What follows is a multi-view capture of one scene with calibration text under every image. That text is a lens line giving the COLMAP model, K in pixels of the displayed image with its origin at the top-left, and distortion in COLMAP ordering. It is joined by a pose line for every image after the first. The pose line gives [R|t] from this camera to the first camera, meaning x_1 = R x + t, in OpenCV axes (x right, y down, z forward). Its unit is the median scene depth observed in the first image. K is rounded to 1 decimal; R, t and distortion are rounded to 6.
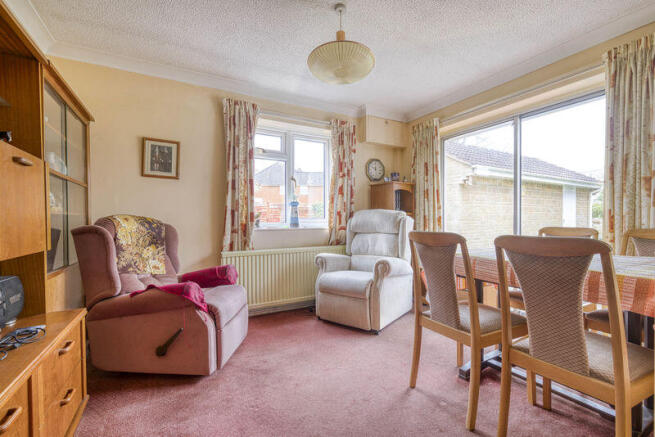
lens RADIAL K [[290.9, 0, 326.2], [0, 290.9, 223.6], [0, 0, 1]] dist [0.003382, 0.001699]
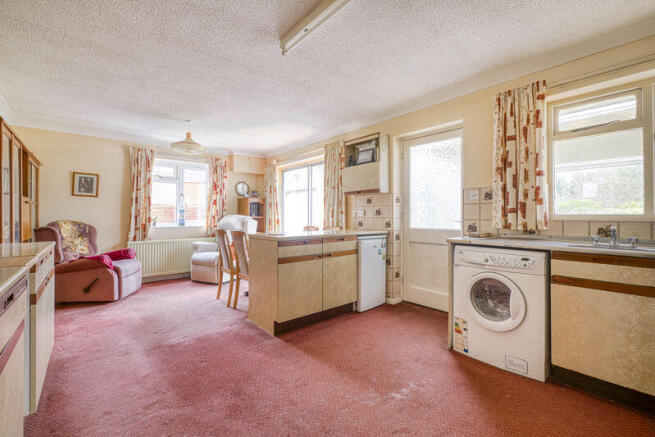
lens RADIAL K [[290.9, 0, 328.4], [0, 290.9, 214.3], [0, 0, 1]] dist [0.003382, 0.001699]
pose [[0.979312, 0.004118, 0.202313, 0.401086], [-0.000404, 0.999831, -0.018395, -0.024714], [-0.202355, 0.017933, 0.979148, -0.806372]]
